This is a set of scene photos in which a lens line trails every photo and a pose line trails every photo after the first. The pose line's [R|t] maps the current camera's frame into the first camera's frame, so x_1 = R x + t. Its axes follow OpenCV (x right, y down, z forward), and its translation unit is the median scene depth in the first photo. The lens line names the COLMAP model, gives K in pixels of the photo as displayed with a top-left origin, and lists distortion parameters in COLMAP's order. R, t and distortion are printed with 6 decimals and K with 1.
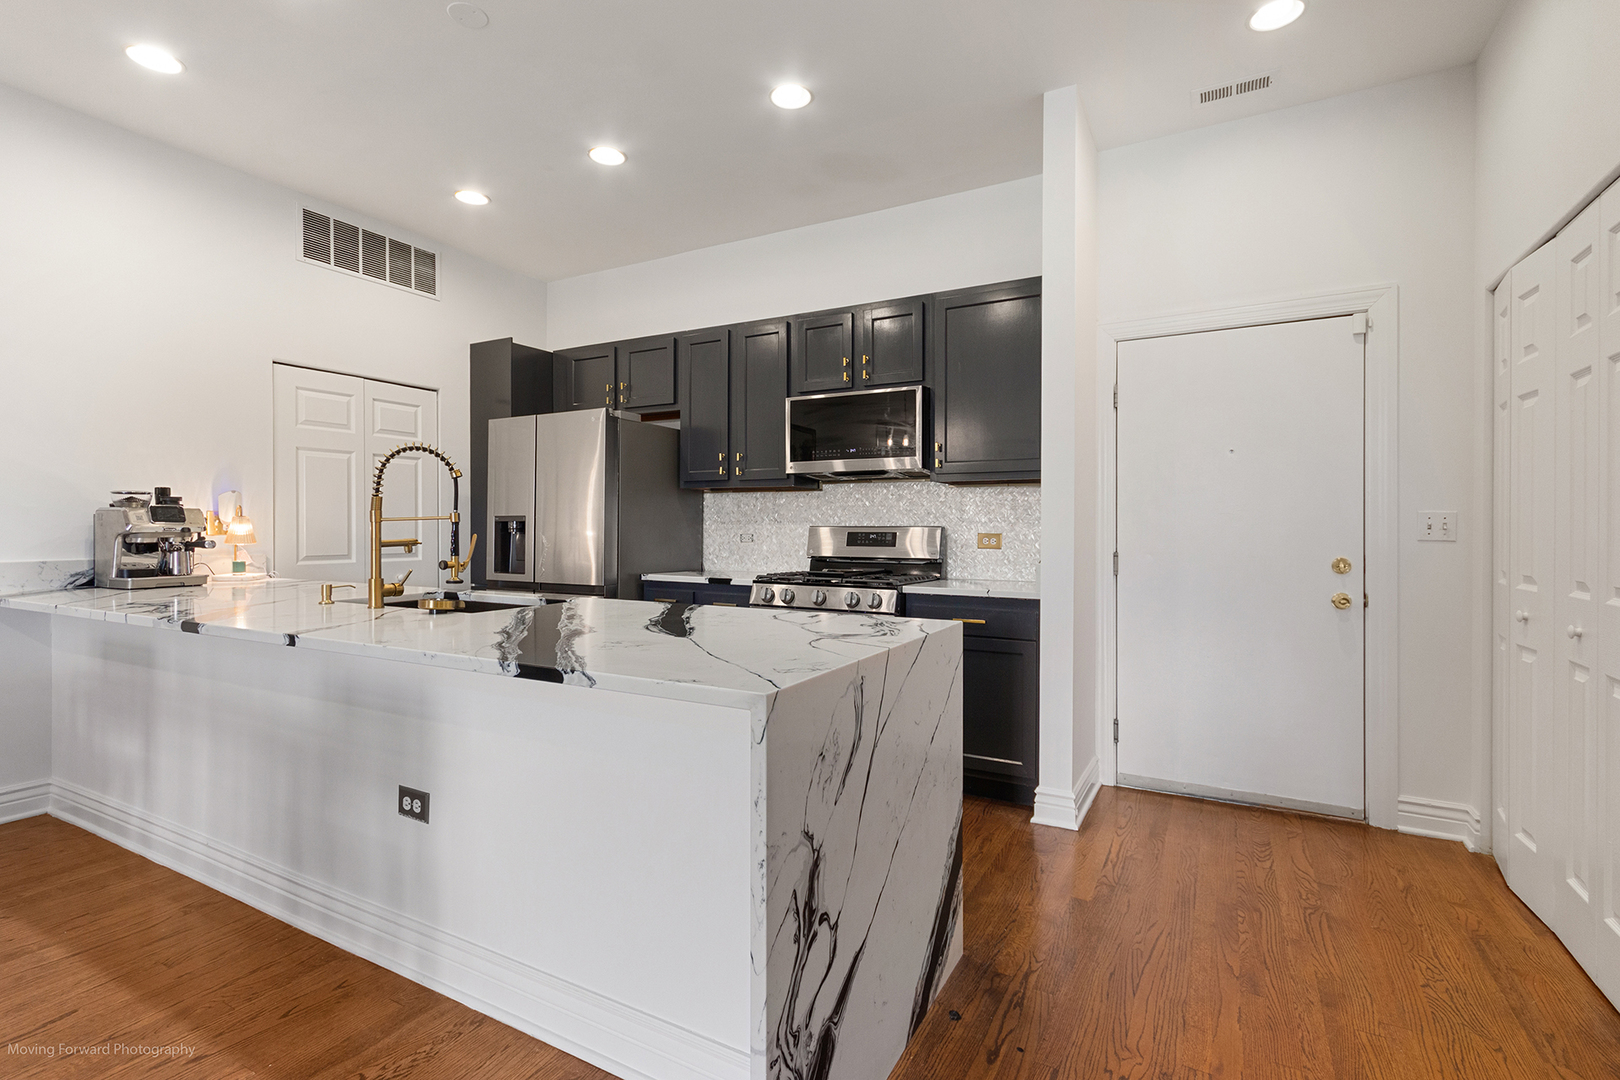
lens RADIAL K [[747.8, 0, 809.5], [0, 747.8, 529.5], [0, 0, 1]] dist [-0.001573, 0.000063]
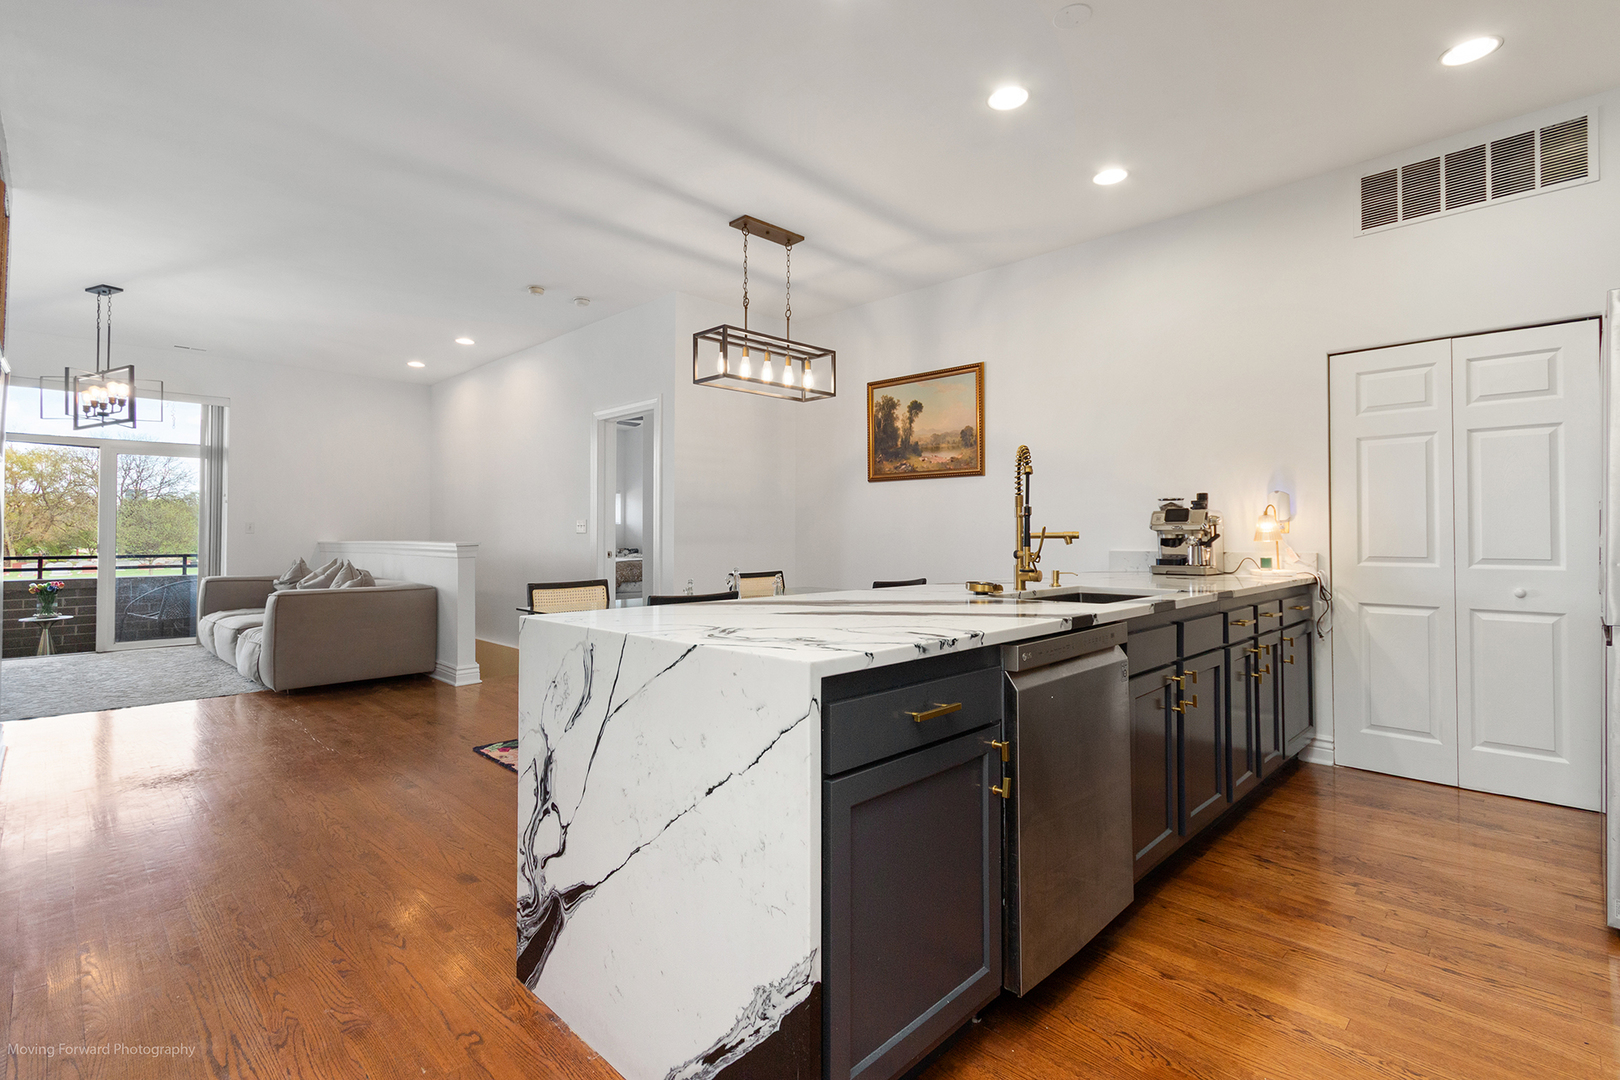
lens RADIAL K [[758.6, 0, 811.0], [0, 758.6, 517.6], [0, 0, 1]] dist [0.006824, 0.000528]
pose [[-0.271243, -0.022801, -0.962241, 0.407966], [-0.001953, 0.999730, -0.023139, 0.011641], [0.962509, -0.004397, -0.271214, 0.611184]]
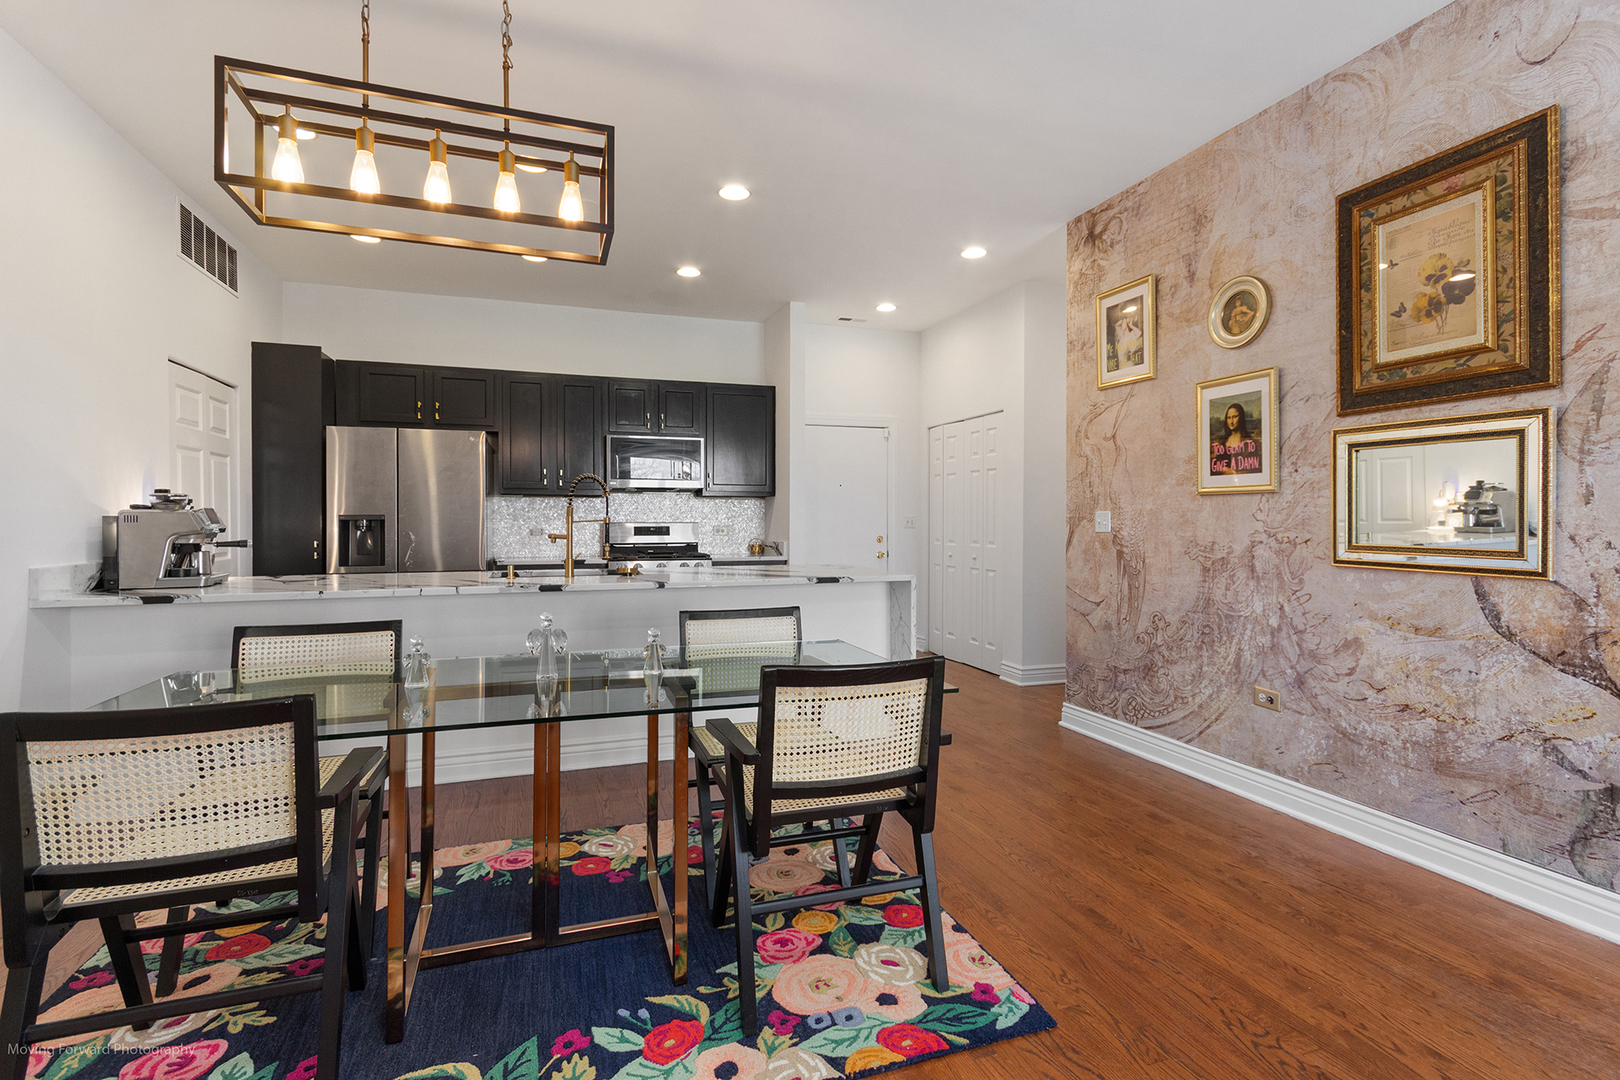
lens RADIAL K [[768.3, 0, 814.2], [0, 768.3, 525.7], [0, 0, 1]] dist [0.000762, 0.000546]
pose [[0.661853, -0.009232, 0.749577, -0.893140], [0.004860, 0.999956, 0.008025, -0.009039], [-0.749618, -0.001668, 0.661869, -0.295534]]
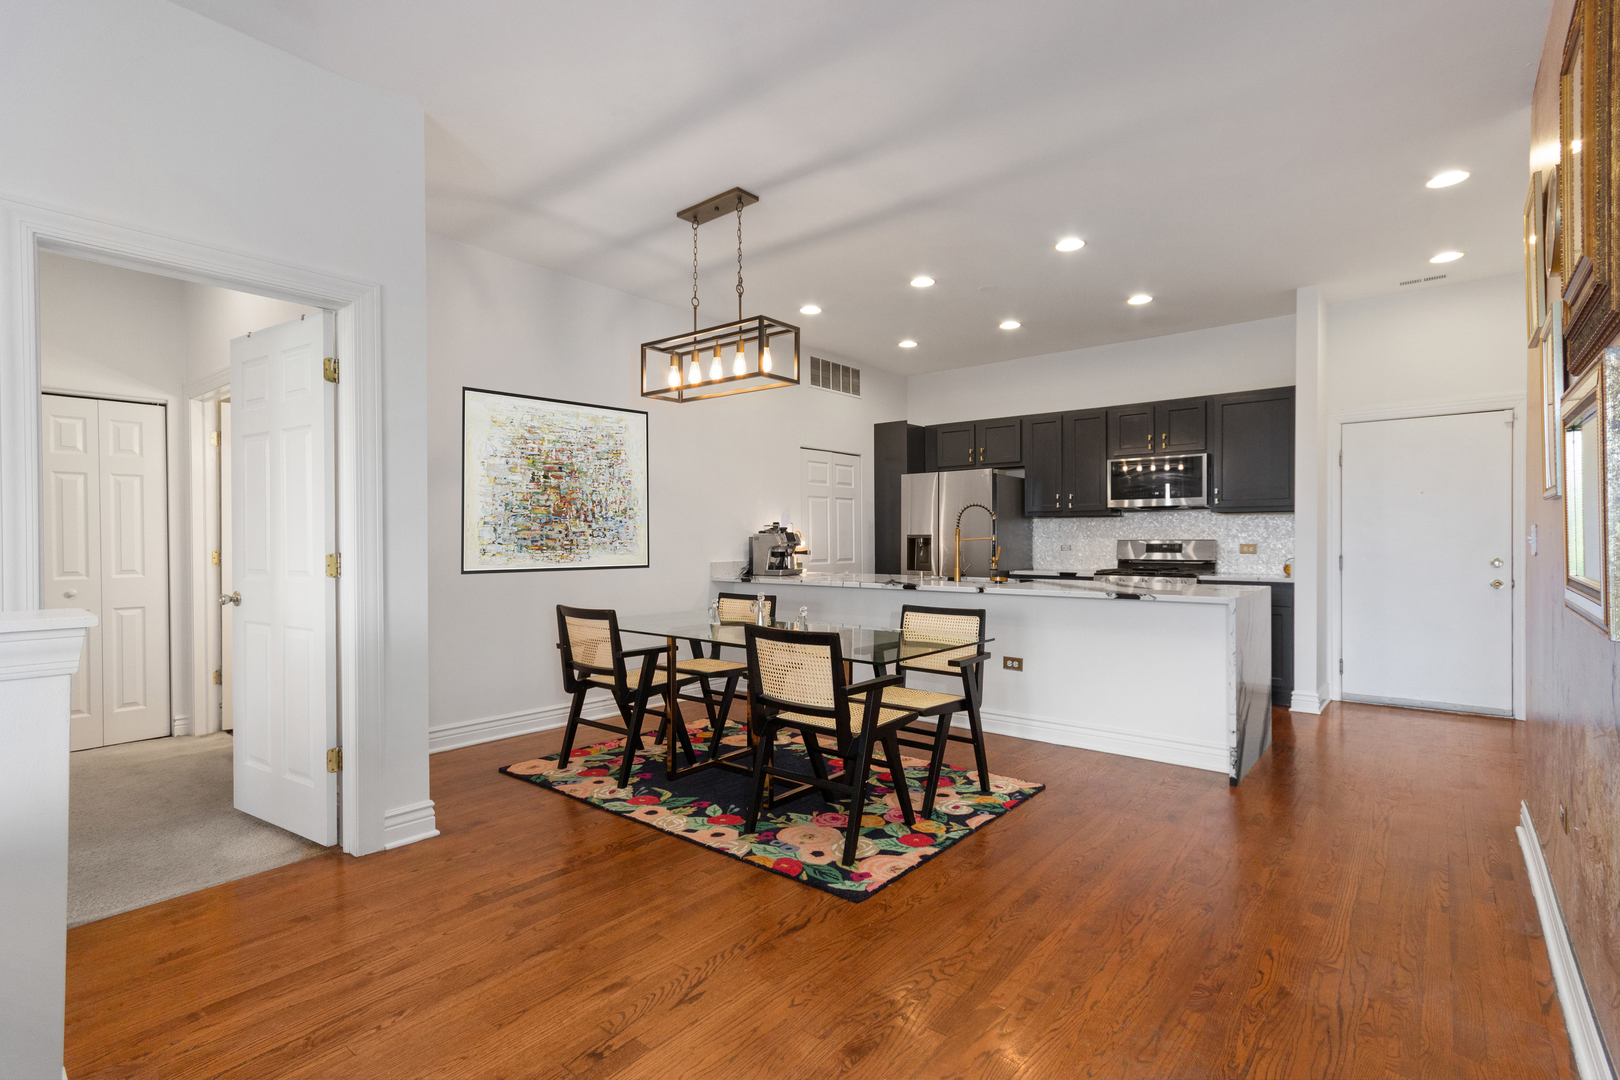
lens RADIAL K [[771.5, 0, 804.3], [0, 771.5, 544.7], [0, 0, 1]] dist [0.005817, 0.000761]
pose [[0.983837, -0.004999, -0.178995, -0.377448], [0.006181, 0.999963, 0.006046, -0.008872], [0.178958, -0.007055, 0.983831, -0.745394]]
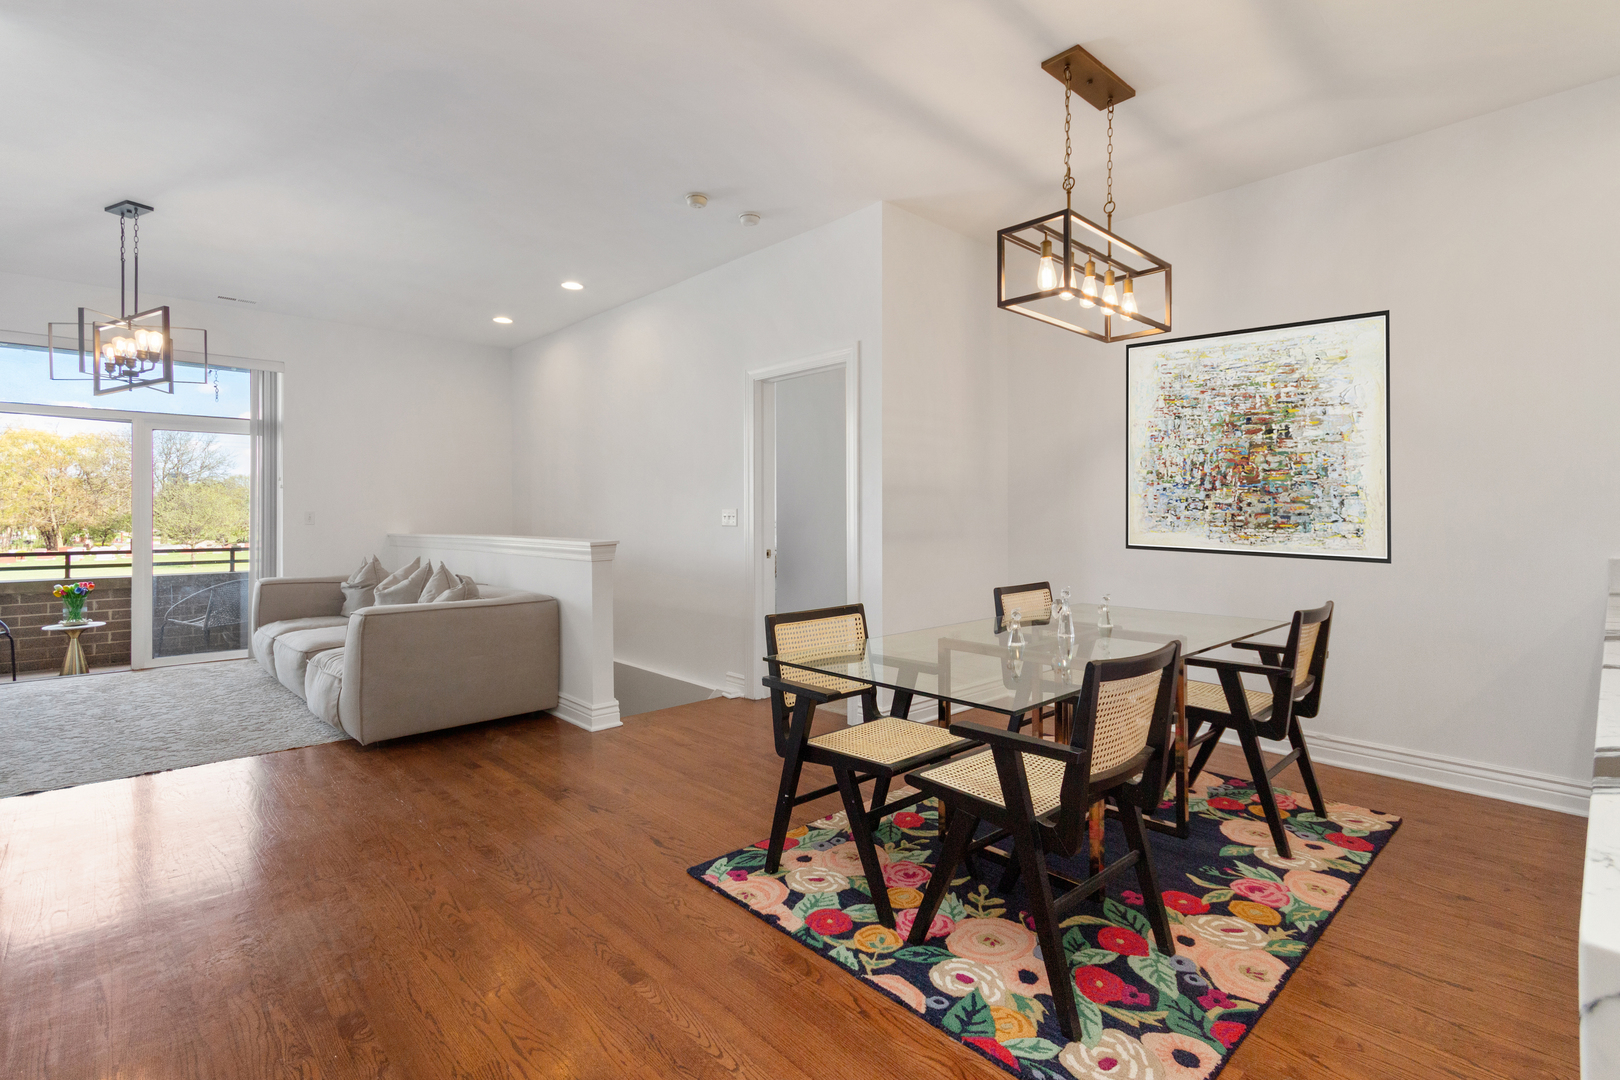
lens RADIAL K [[763.7, 0, 818.7], [0, 763.7, 513.0], [0, 0, 1]] dist [0.007653, 0.000413]
pose [[-0.298751, -0.005680, -0.954314, 0.145332], [-0.000283, 0.999983, -0.005863, -0.007366], [0.954331, -0.001482, -0.298747, 0.206988]]
